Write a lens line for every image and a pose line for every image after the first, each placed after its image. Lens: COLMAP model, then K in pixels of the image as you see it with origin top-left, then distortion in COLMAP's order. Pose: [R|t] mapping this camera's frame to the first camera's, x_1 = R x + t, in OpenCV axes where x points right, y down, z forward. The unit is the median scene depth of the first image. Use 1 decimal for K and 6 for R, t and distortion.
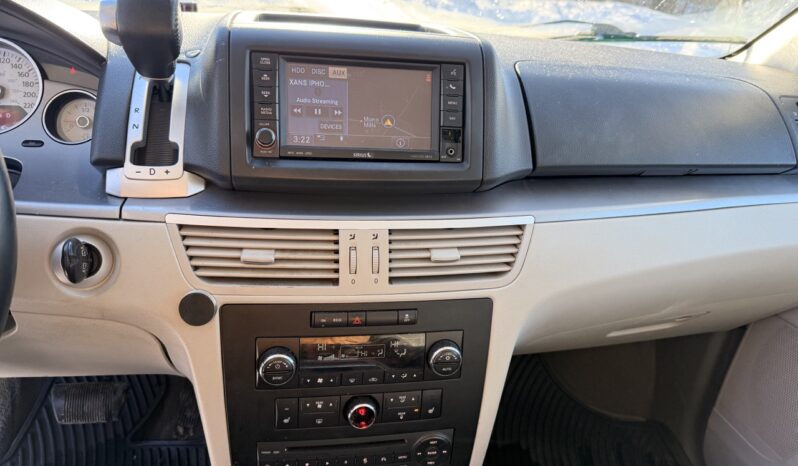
lens RADIAL K [[523.1, 0, 396.8], [0, 523.1, 236.0], [0, 0, 1]] dist [0.039697, -0.006772]
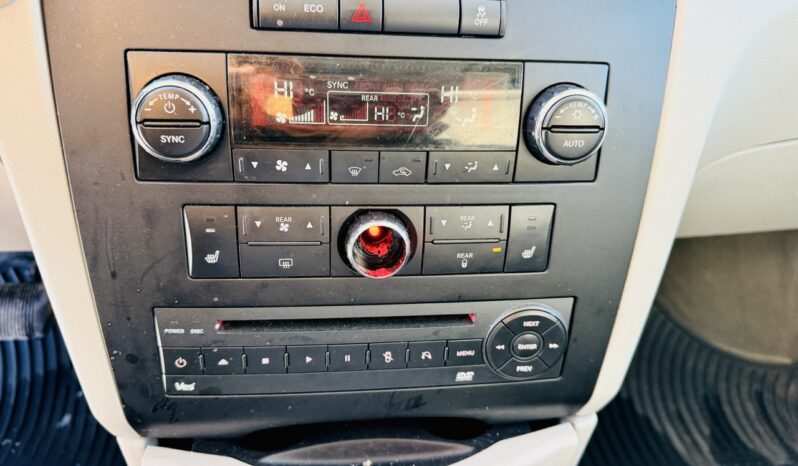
lens RADIAL K [[523.1, 0, 400.7], [0, 523.1, 235.1], [0, 0, 1]] dist [0.039697, -0.006772]
pose [[0.997906, -0.003678, -0.064572, -0.017867], [0.006175, 0.999239, 0.038520, 0.306745], [0.064381, -0.038838, 0.997169, 0.546983]]
